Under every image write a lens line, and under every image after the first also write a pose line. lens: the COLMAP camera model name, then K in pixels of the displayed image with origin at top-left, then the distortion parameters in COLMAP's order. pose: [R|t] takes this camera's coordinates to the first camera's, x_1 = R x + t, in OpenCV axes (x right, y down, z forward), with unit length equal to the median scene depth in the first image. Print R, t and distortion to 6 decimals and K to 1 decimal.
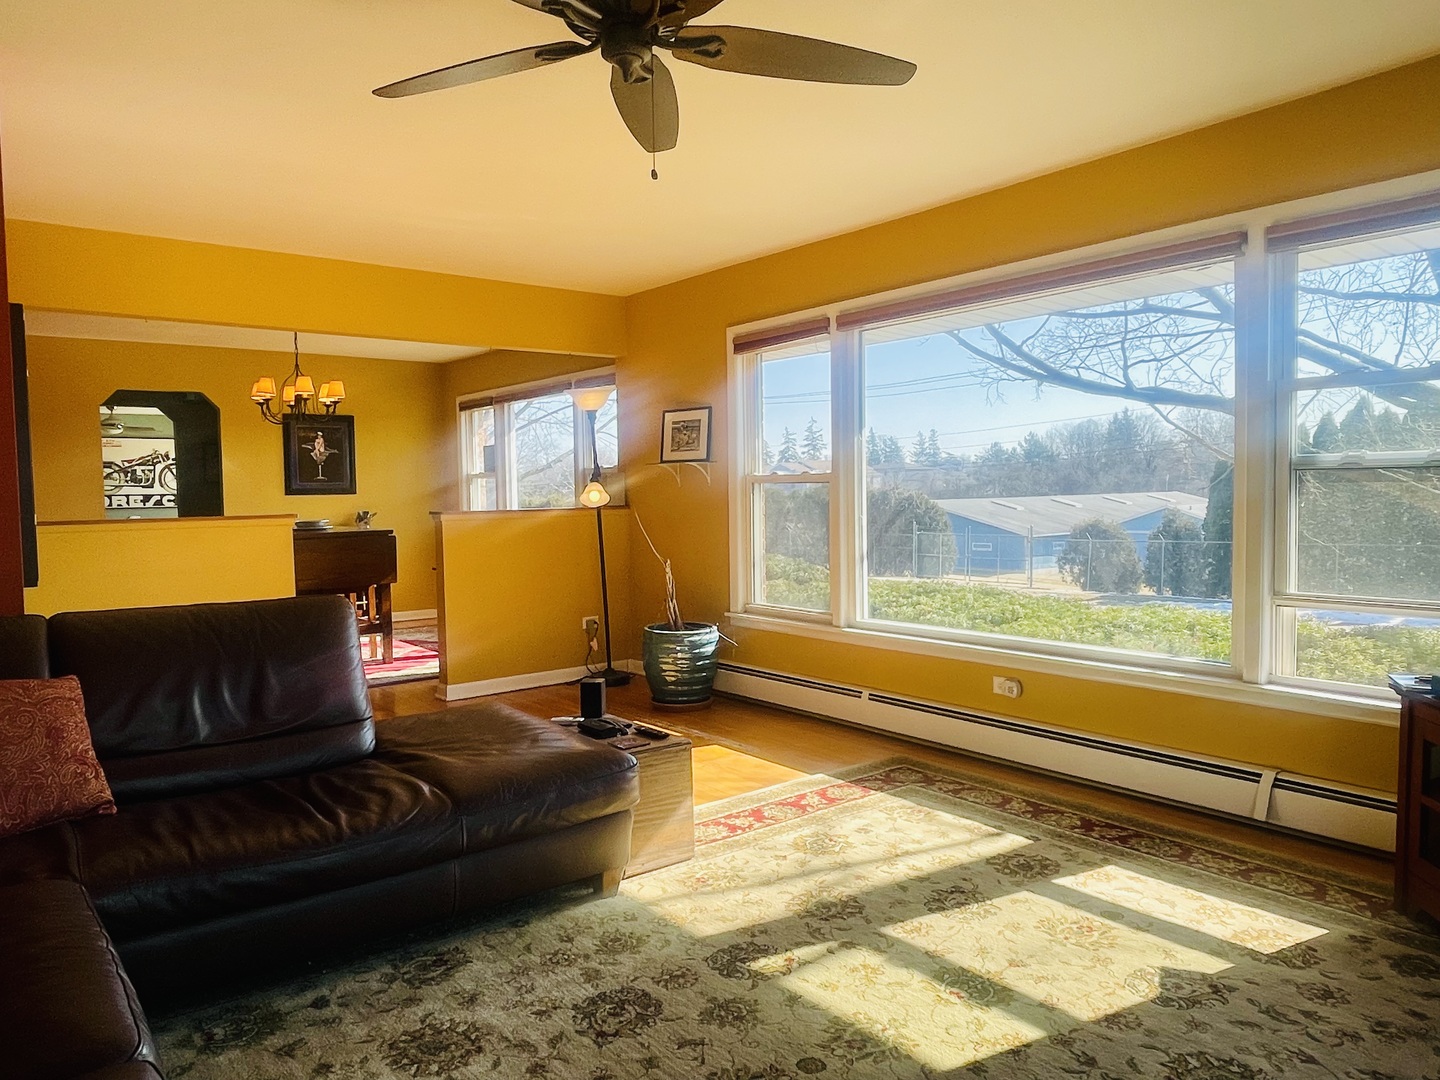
lens RADIAL K [[969.8, 0, 720.0], [0, 969.8, 540.0], [0, 0, 1]] dist [-0.004088, -0.002037]
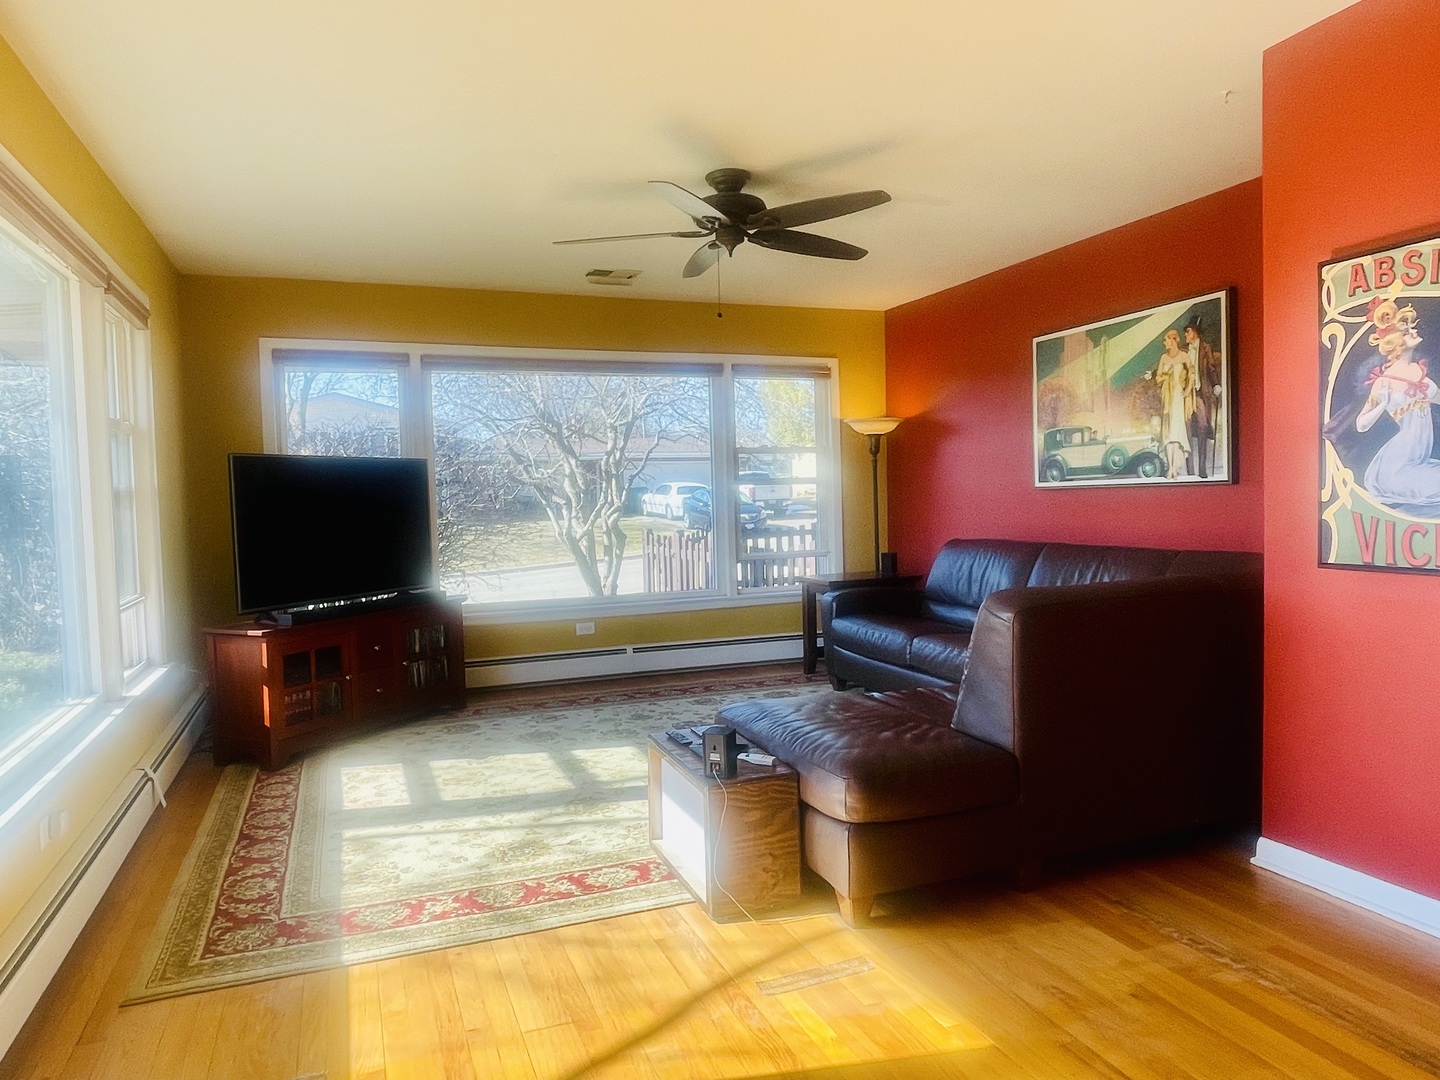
lens RADIAL K [[975.3, 0, 720.0], [0, 975.3, 540.0], [0, 0, 1]] dist [-0.000043, -0.000187]
pose [[-0.954132, 0.030961, 0.297781, -0.391710], [0.063275, 0.993024, 0.099495, -0.086026], [-0.292623, 0.113773, -0.949435, 1.831799]]
